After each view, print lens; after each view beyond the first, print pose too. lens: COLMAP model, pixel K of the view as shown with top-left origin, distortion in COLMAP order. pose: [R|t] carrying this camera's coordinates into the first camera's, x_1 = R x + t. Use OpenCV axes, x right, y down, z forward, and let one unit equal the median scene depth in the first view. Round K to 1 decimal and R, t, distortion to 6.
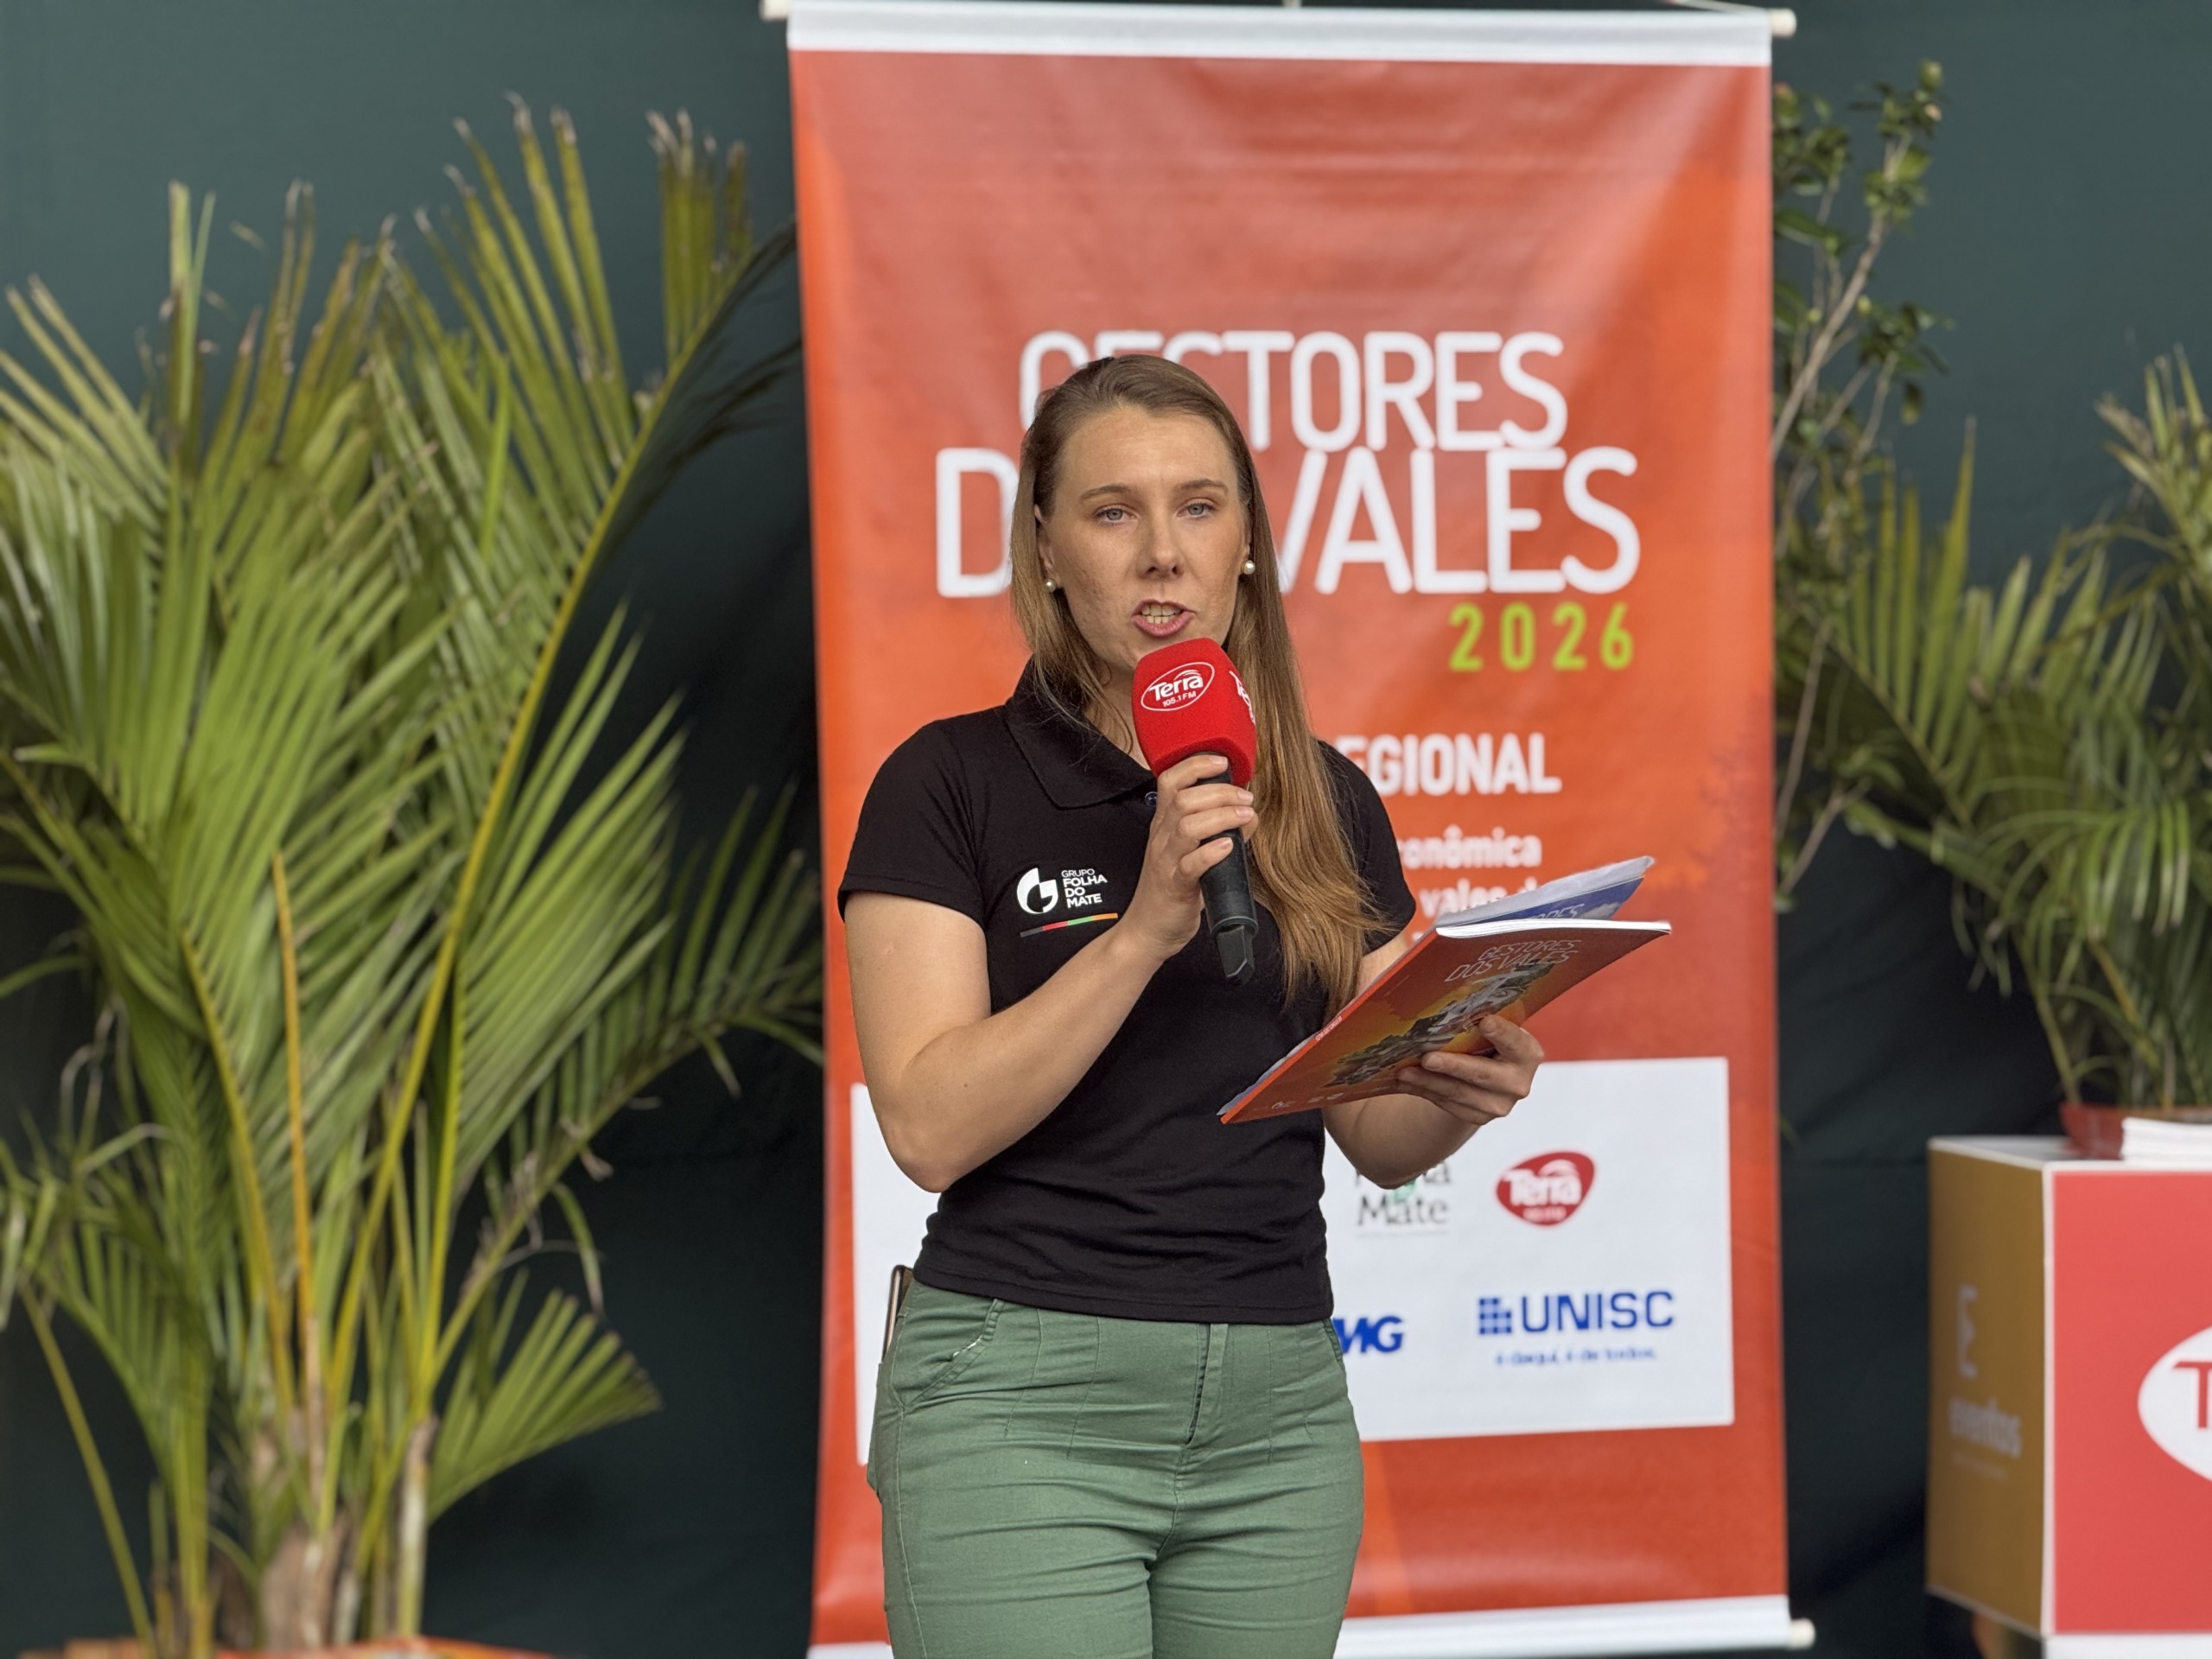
lens RADIAL K [[7810.4, 0, 1102.3], [0, 7810.4, 822.3], [0, 0, 1]] dist [0.389504, 0.000000]
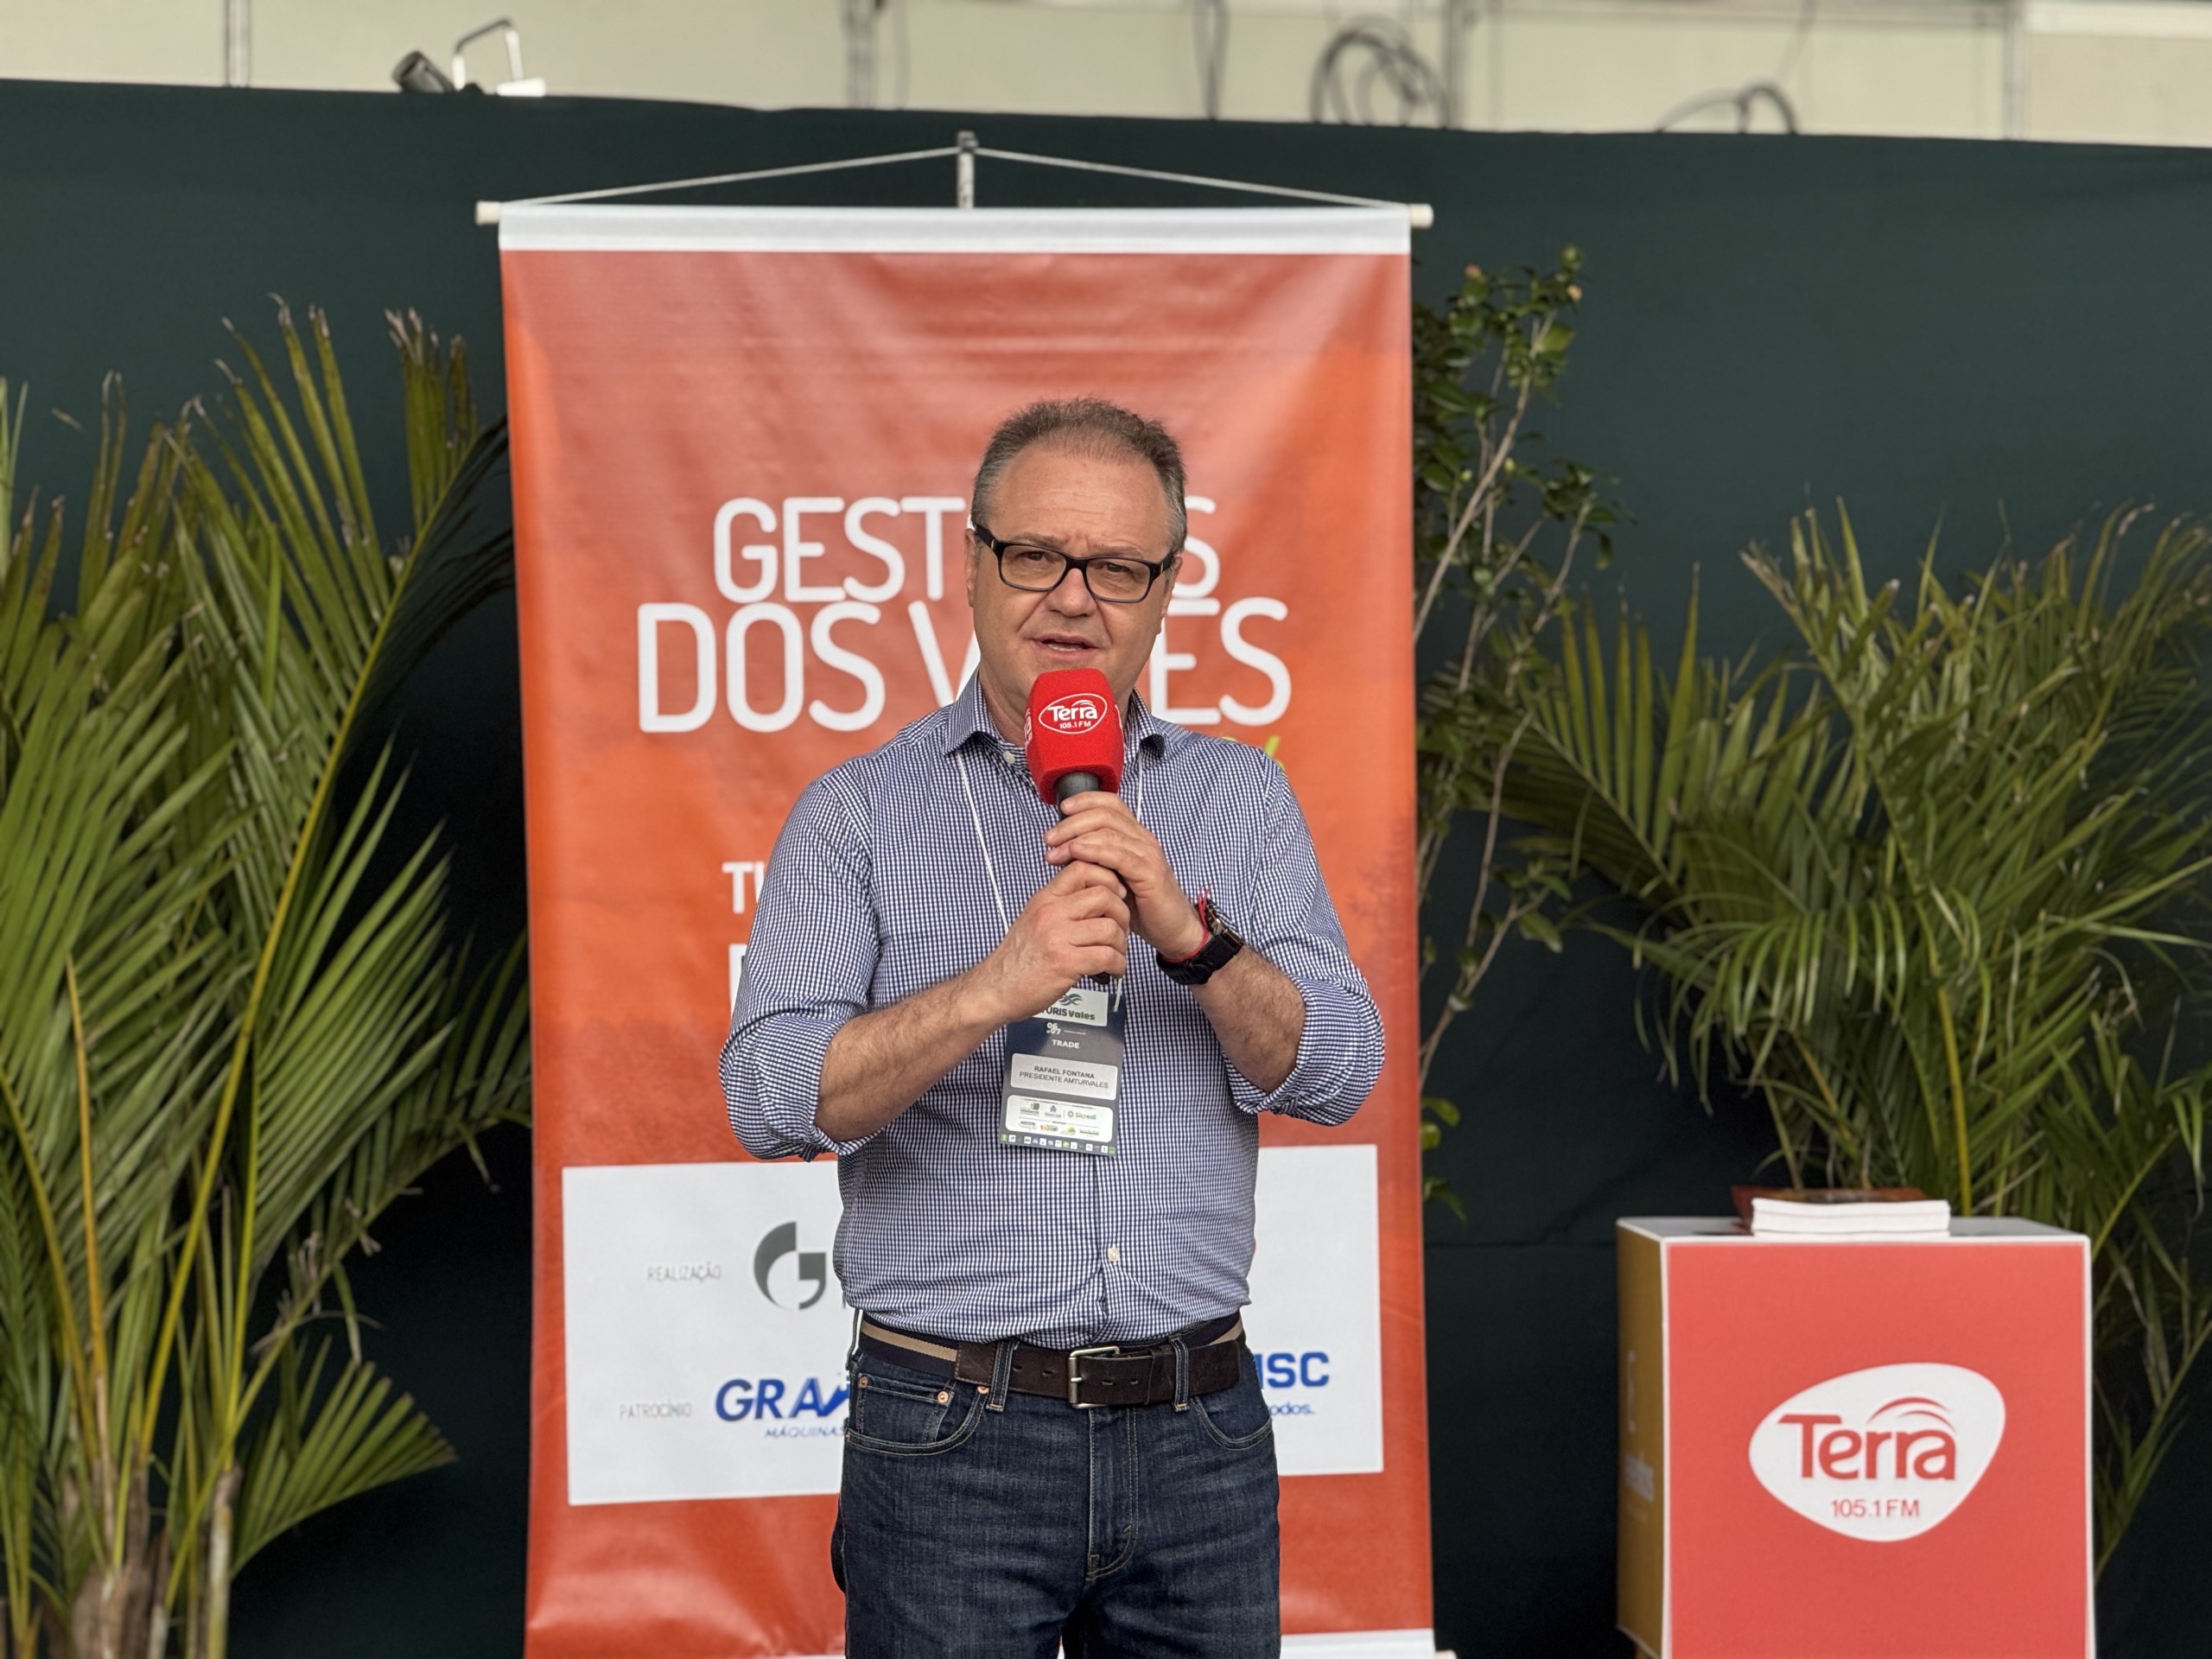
lens RADIAL K [[7810.4, 0, 1109.6], [0, 7810.4, 838.0], [0, 0, 1]] dist [0.389504, 0.000000]
pose [[0.994922, -0.006068, -0.100468, 0.154645], [0.004775, 0.999903, -0.013107, 0.001048], [0.100538, 0.012560, 0.994854, -0.110107]]
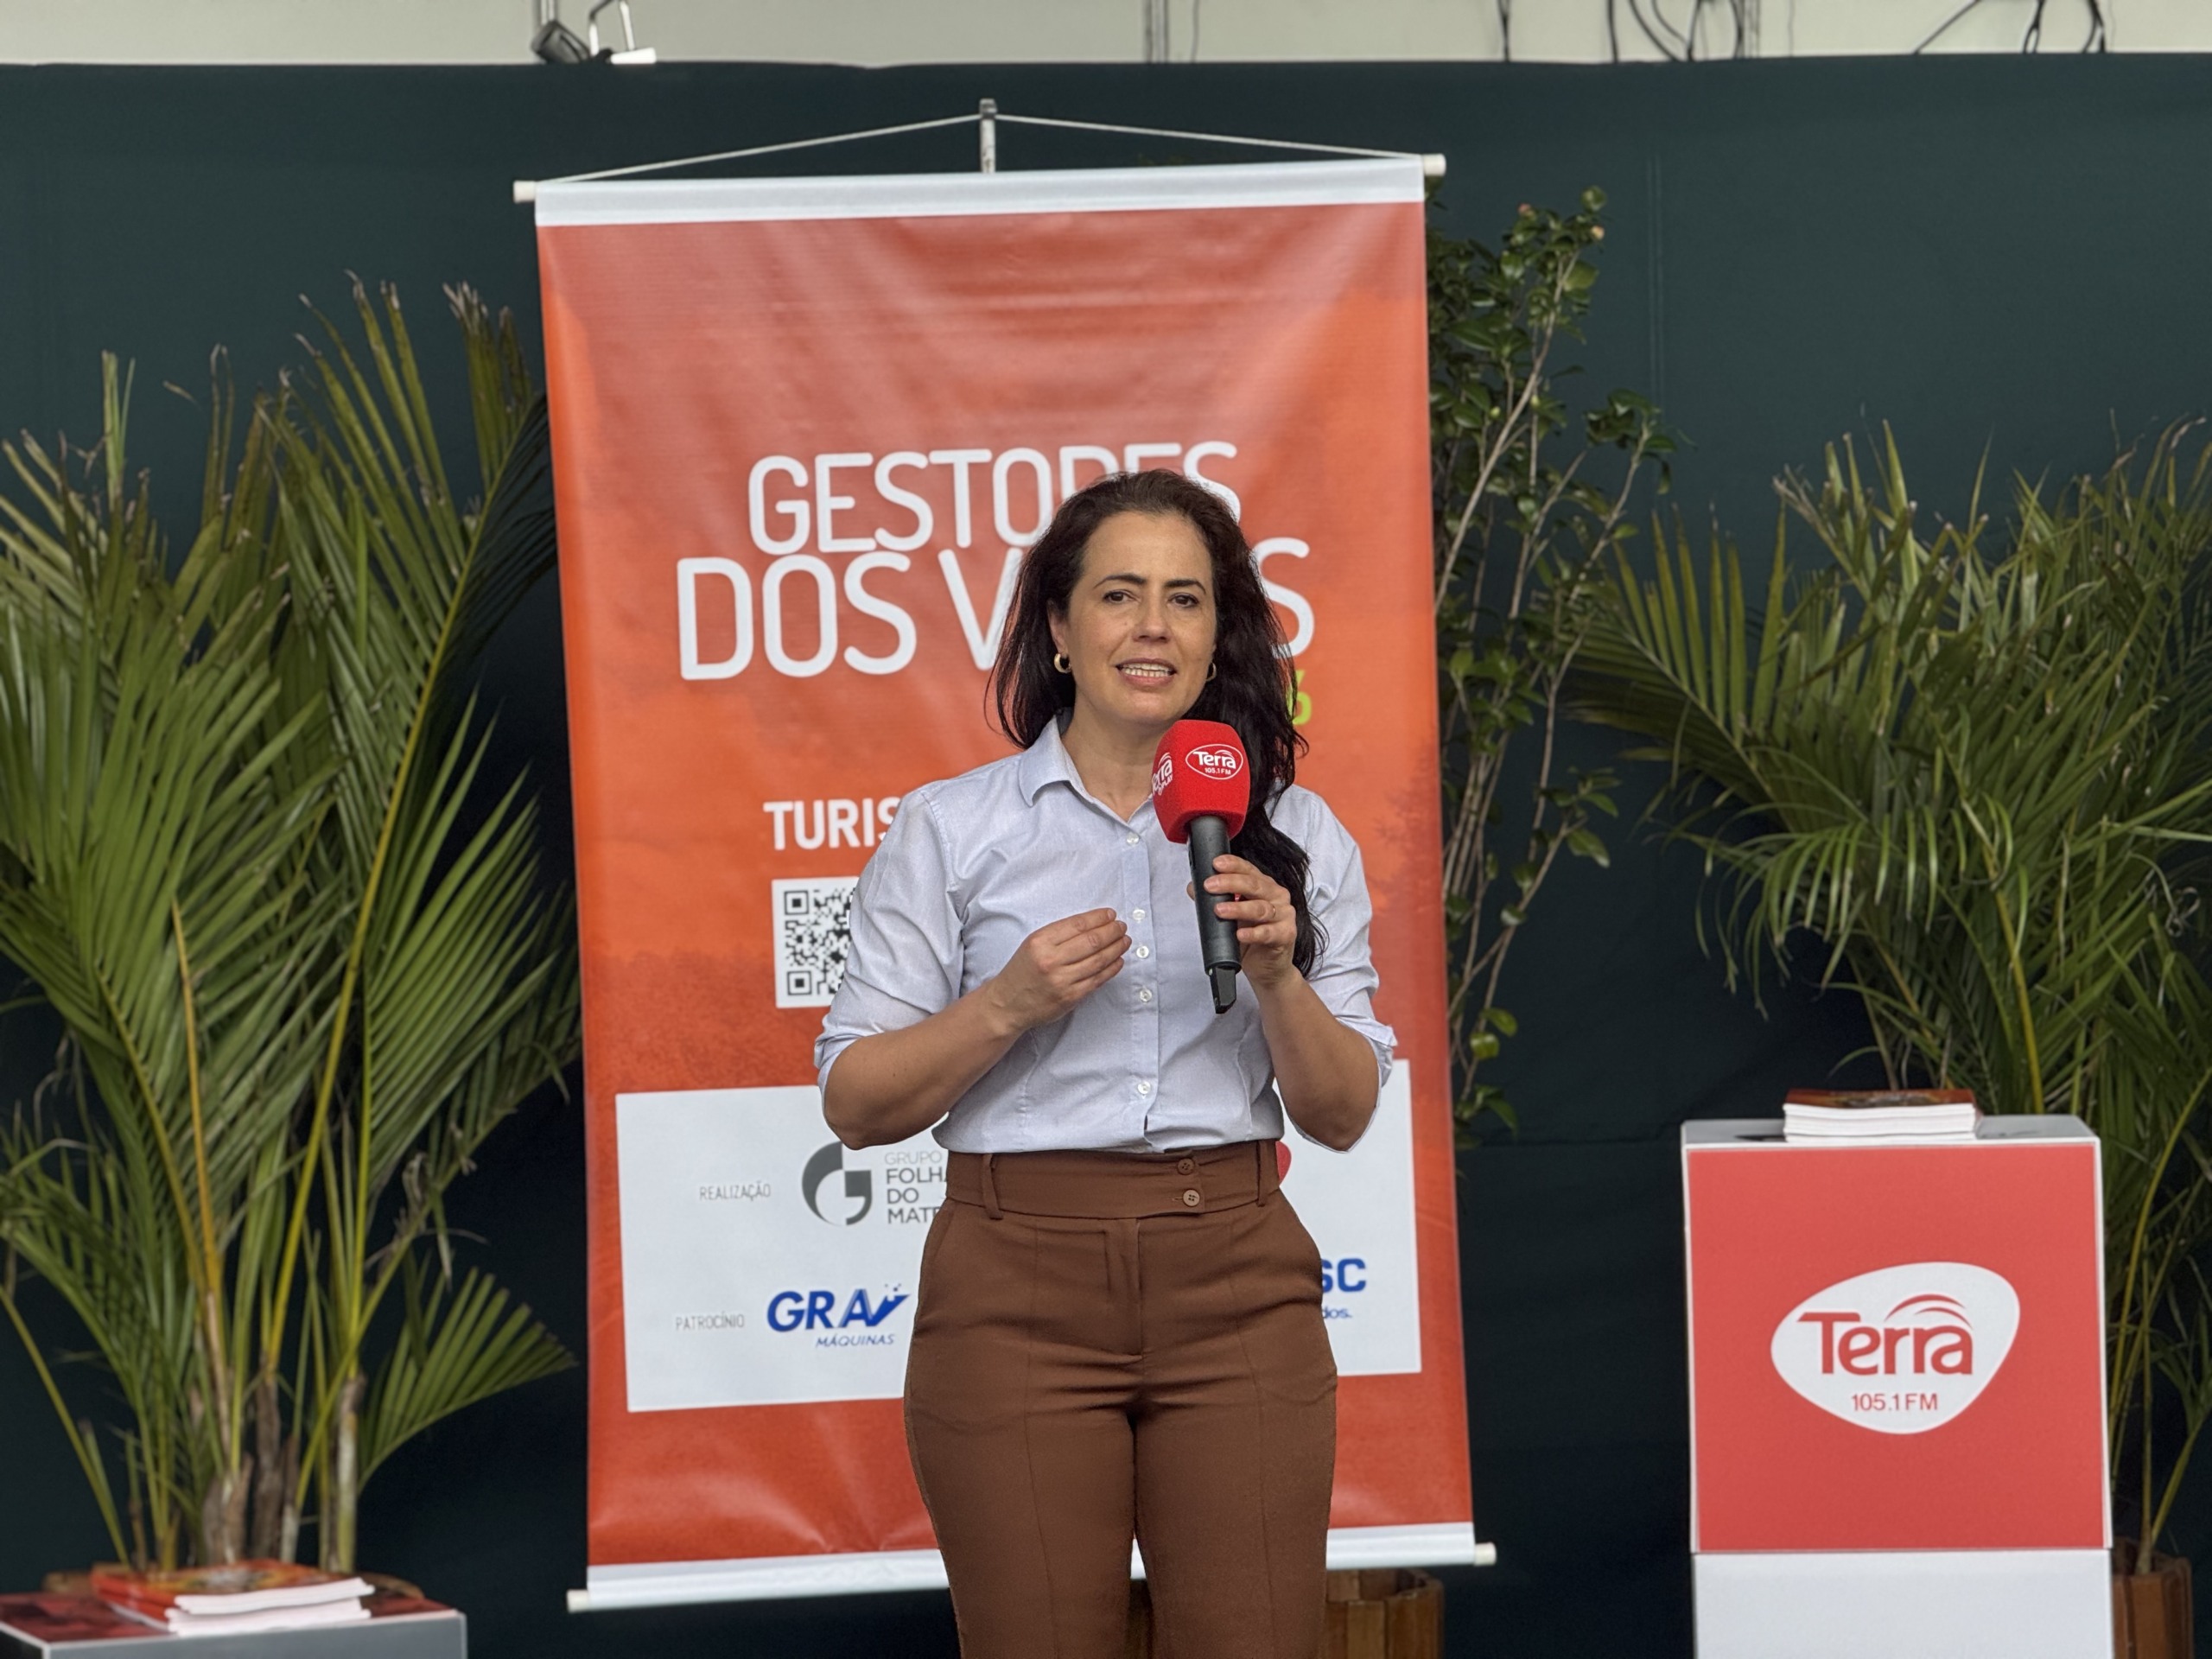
lens RADIAL K [[7810.4, 0, 1114.4], [0, 7810.4, 820.9], [0, 0, 1]] dist [0.389504, 0.000000]
pose [[0.975330, -0.021590, -0.219695, 0.293965], [0.023679, 0.999696, 0.006882, -0.014067], [0.219479, -0.011914, 0.975544, -0.139152]]
